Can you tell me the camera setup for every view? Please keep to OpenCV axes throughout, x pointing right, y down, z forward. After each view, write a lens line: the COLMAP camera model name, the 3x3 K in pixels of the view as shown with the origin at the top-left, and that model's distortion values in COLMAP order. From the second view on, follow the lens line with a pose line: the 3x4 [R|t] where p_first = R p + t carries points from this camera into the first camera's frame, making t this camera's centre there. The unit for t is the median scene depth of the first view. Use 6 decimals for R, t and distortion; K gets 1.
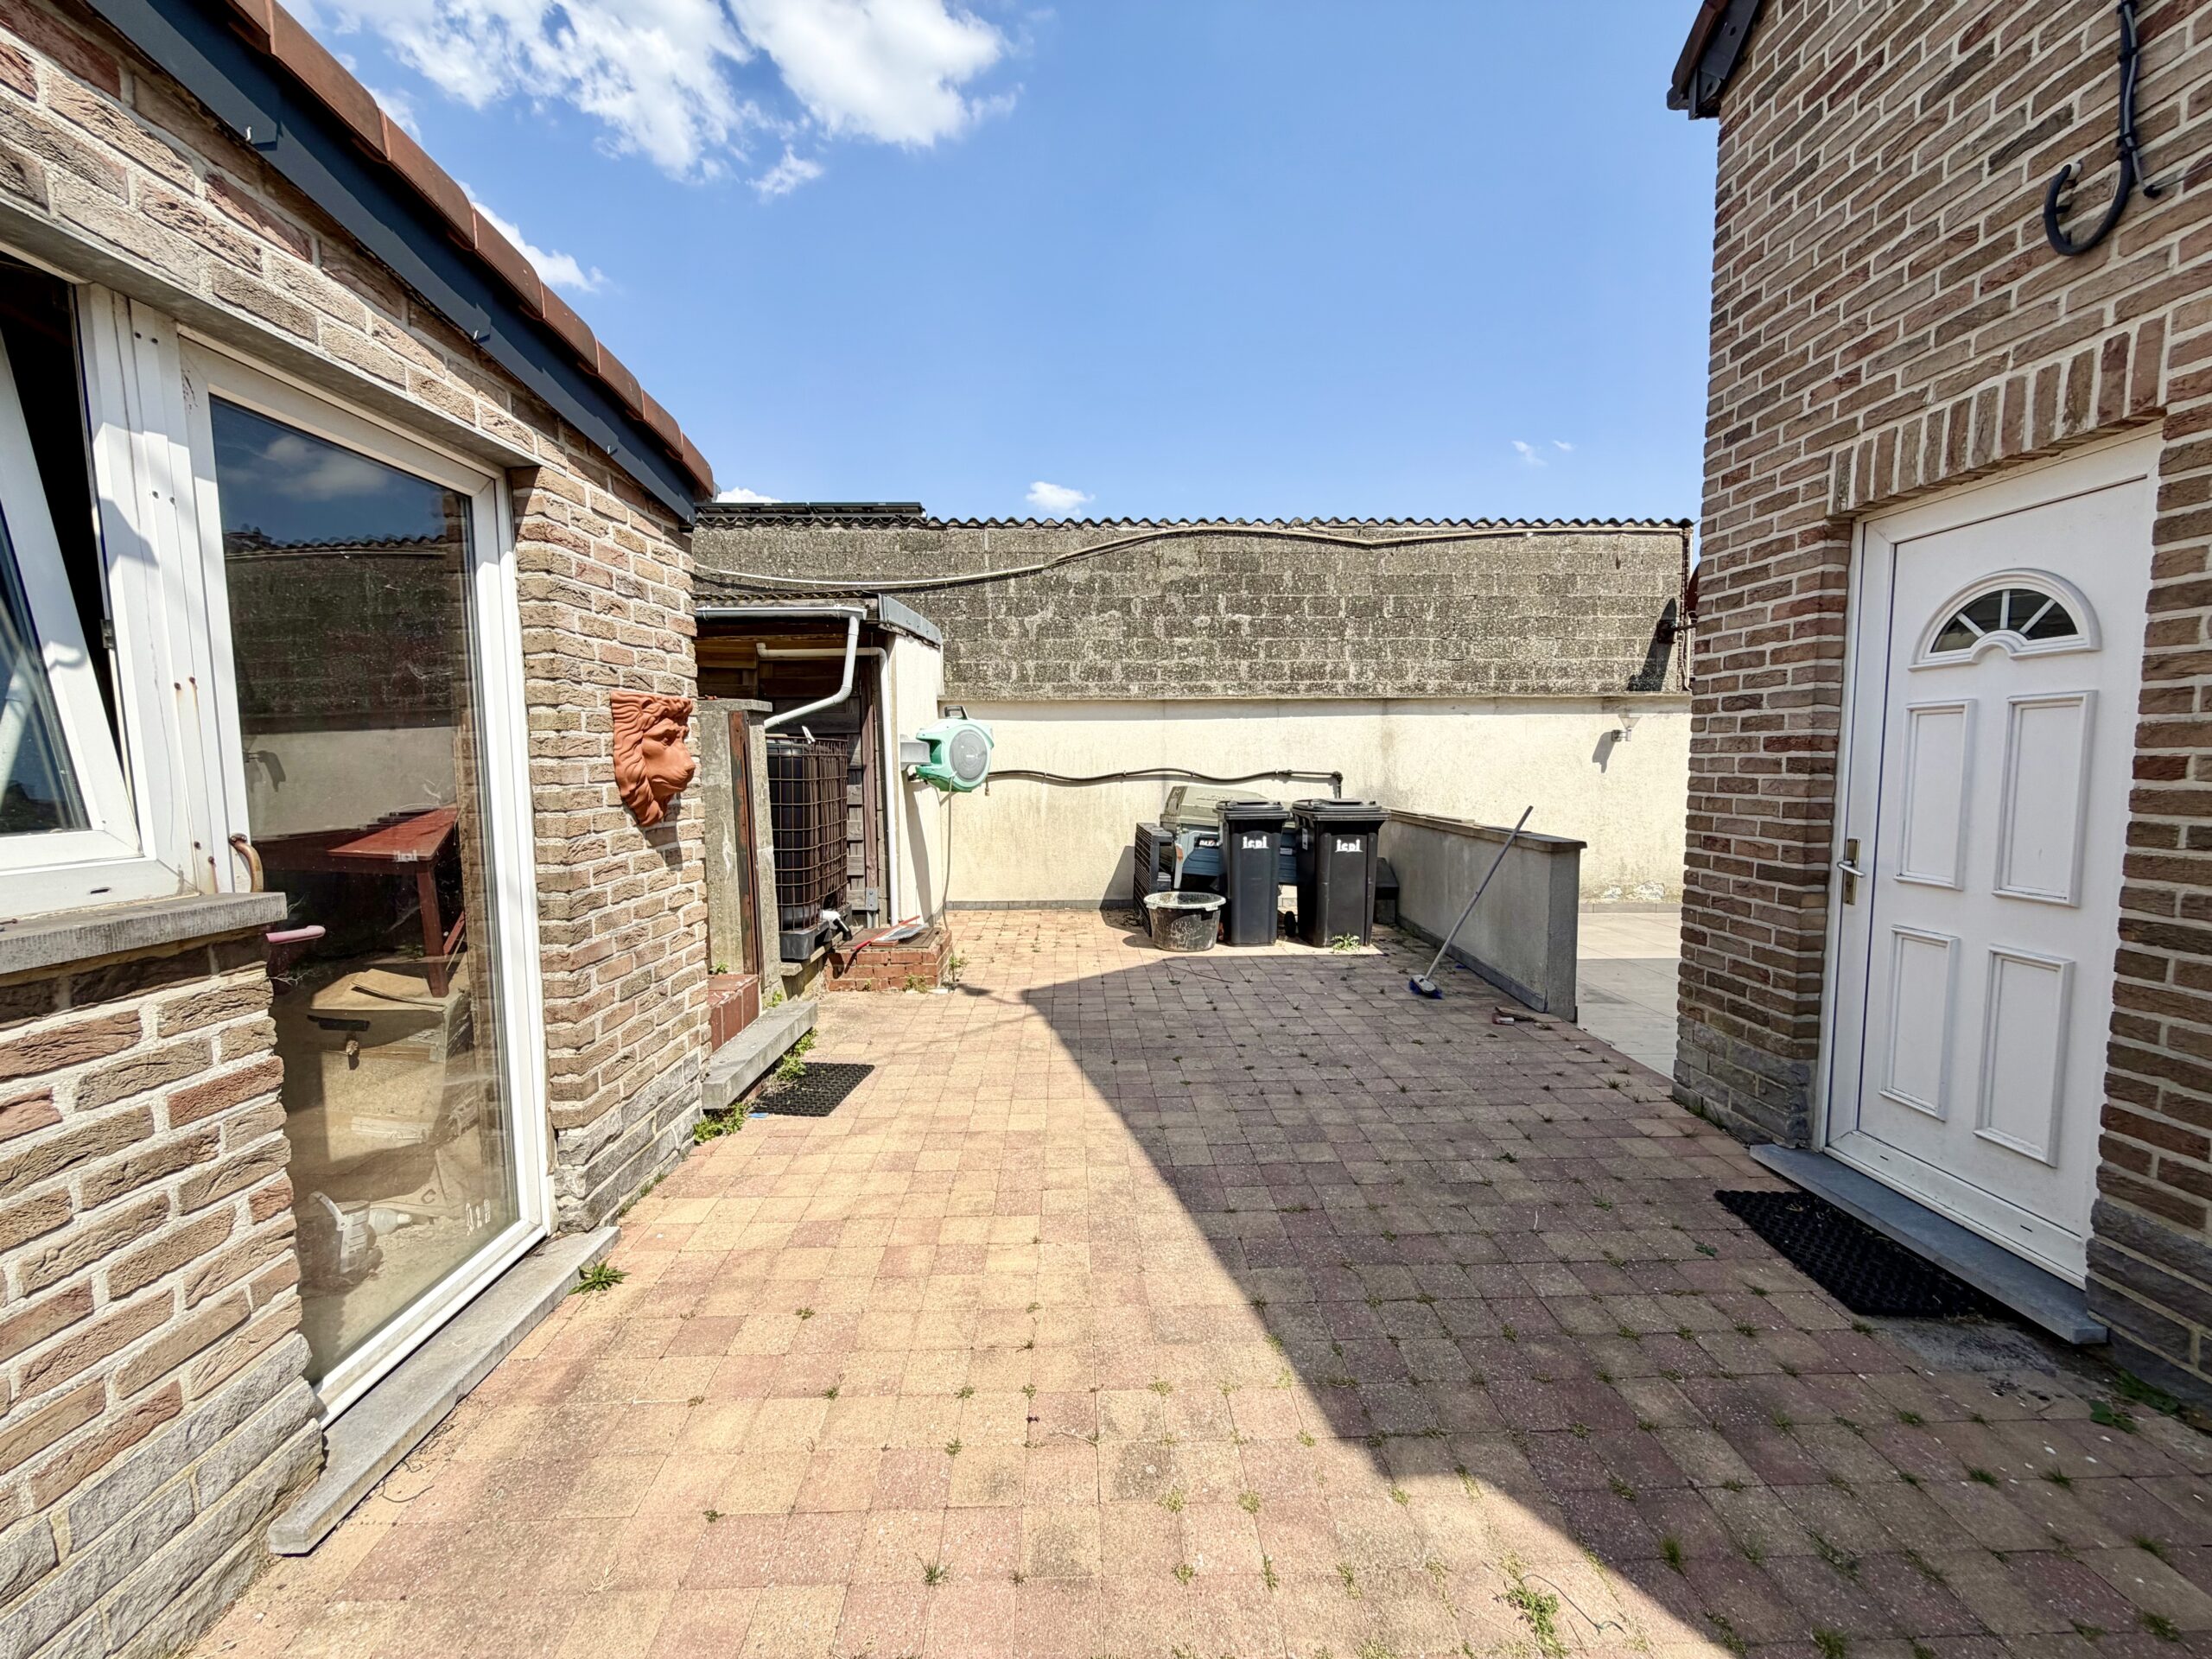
lens RADIAL K [[879.6, 0, 1099.6], [0, 879.6, 839.3], [0, 0, 1]] dist [-0.000208, -0.000476]
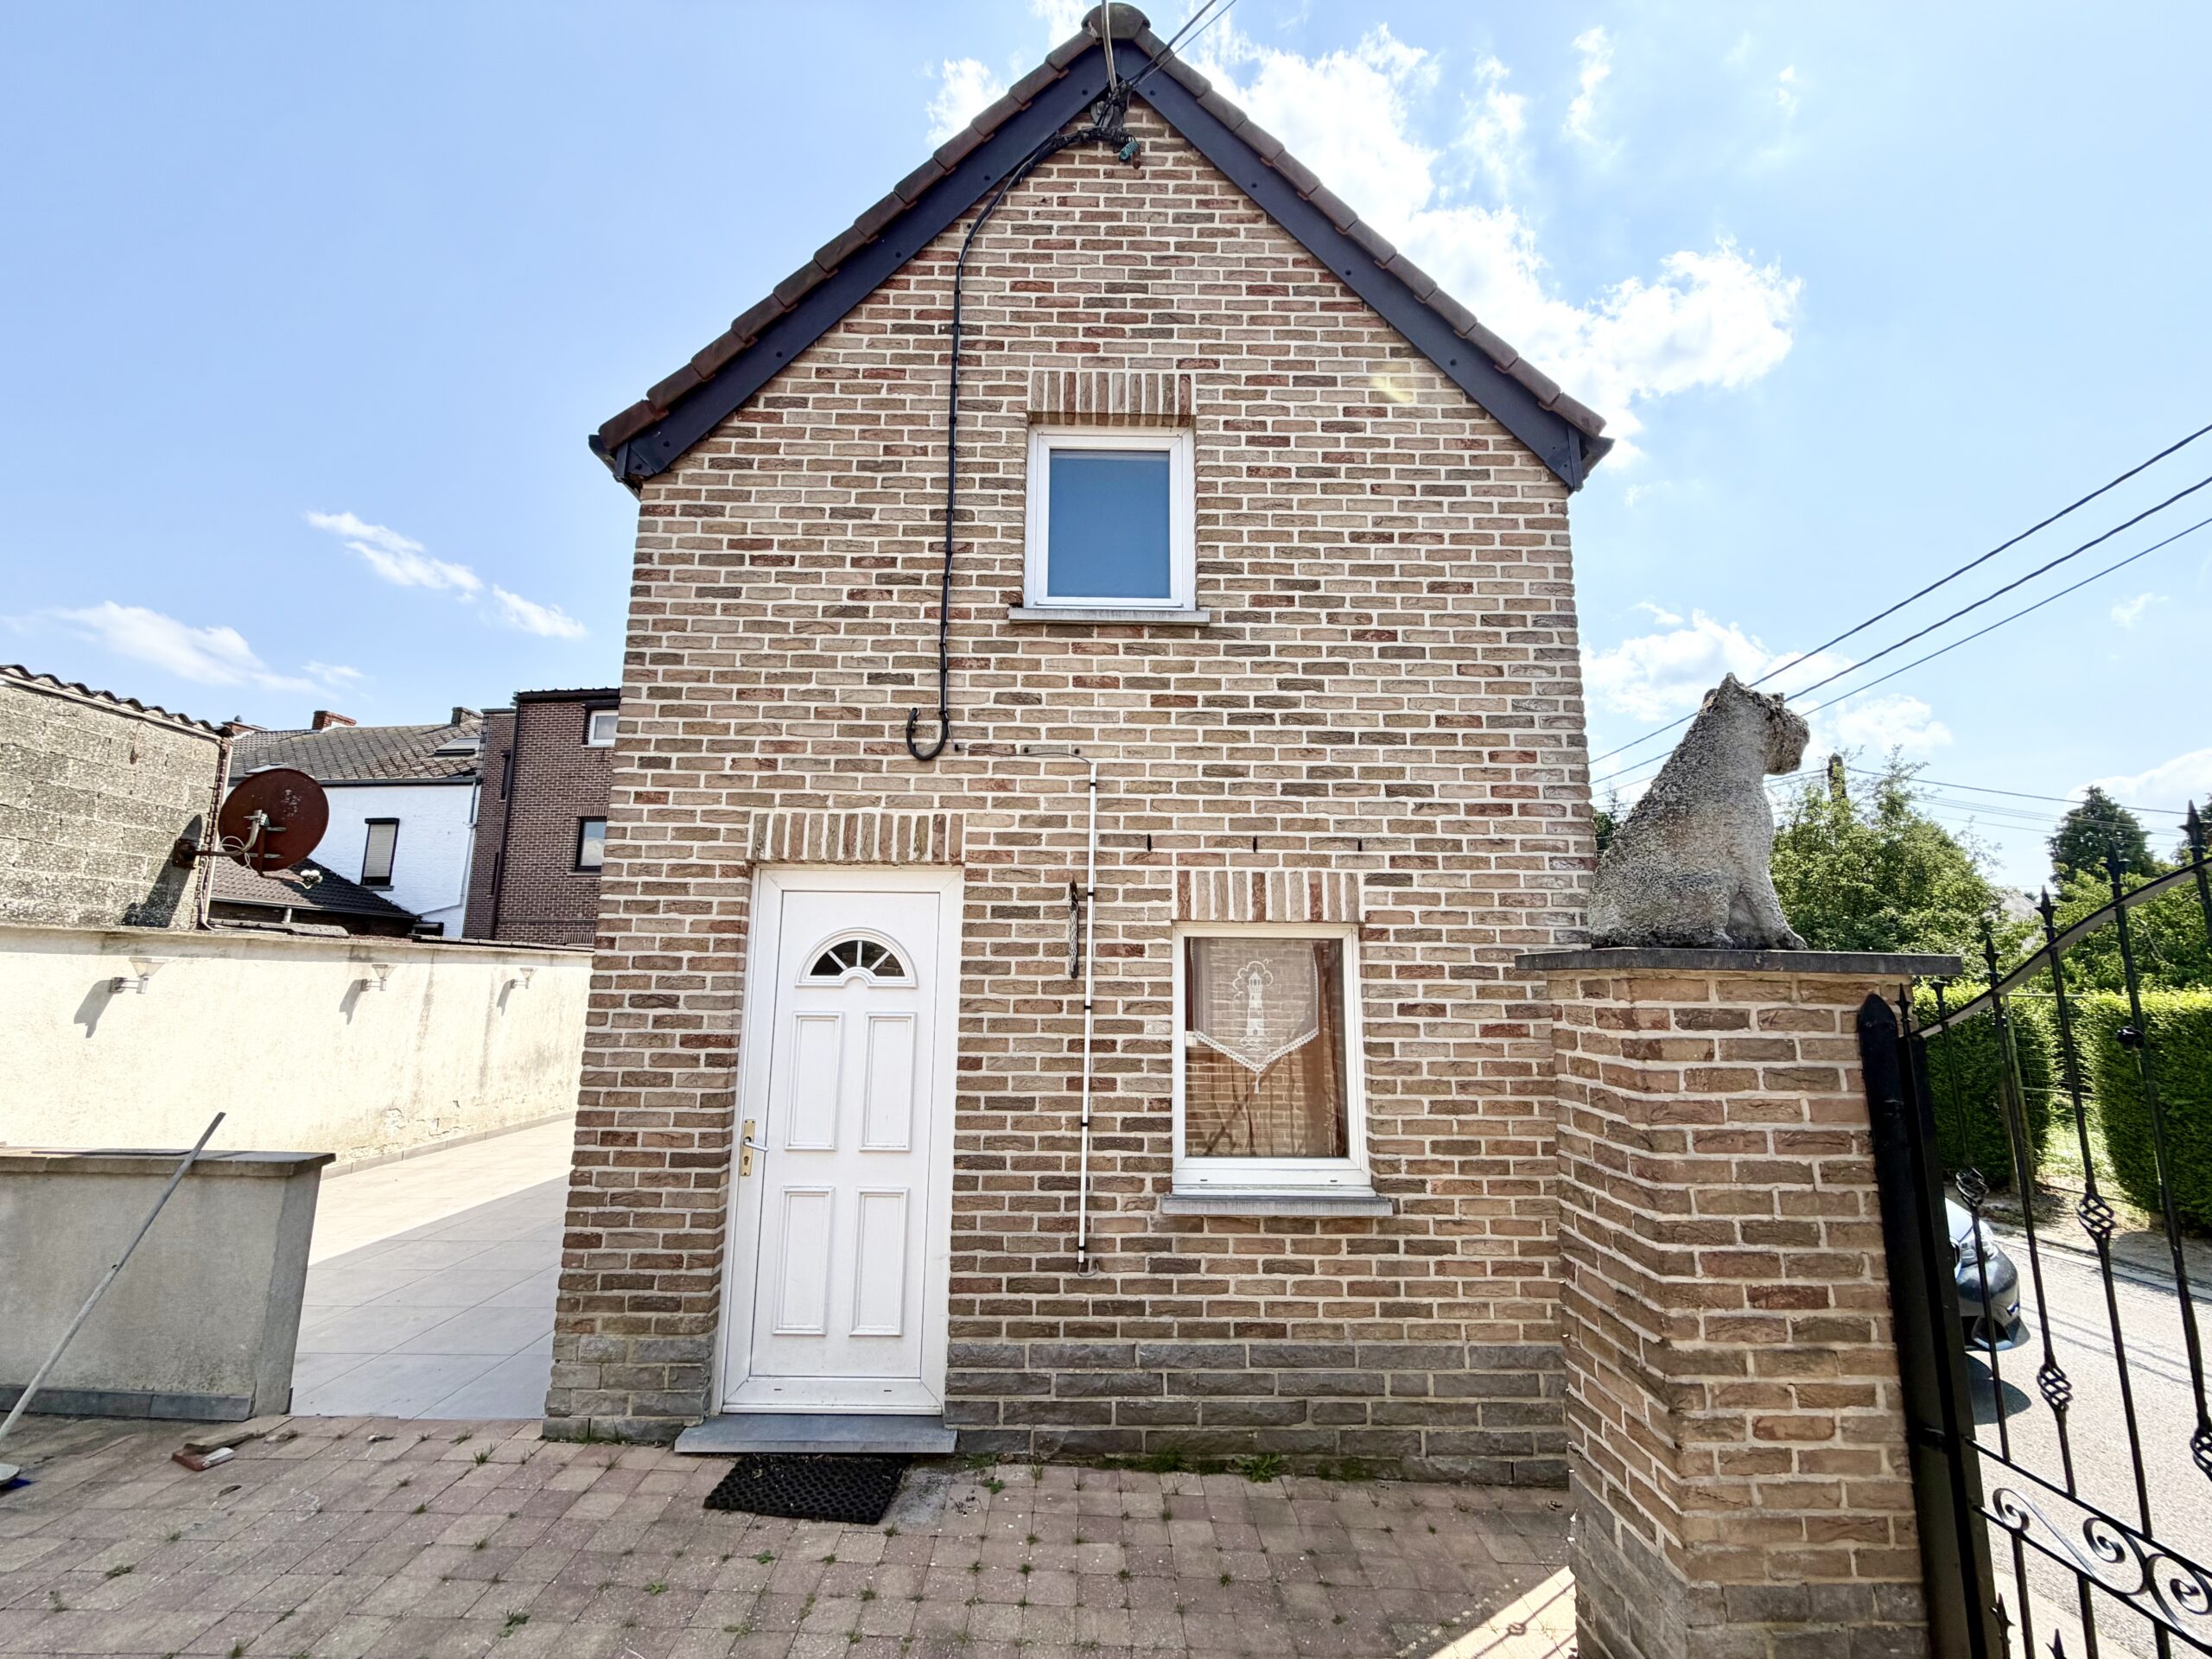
lens RADIAL K [[879.6, 0, 1103.3], [0, 879.6, 841.6], [0, 0, 1]] dist [-0.000208, -0.000476]
pose [[0.013639, 0.168961, 0.985528, -0.398569], [0.077163, 0.982503, -0.169510, -0.131759], [-0.996925, 0.078358, 0.000362, 0.463465]]
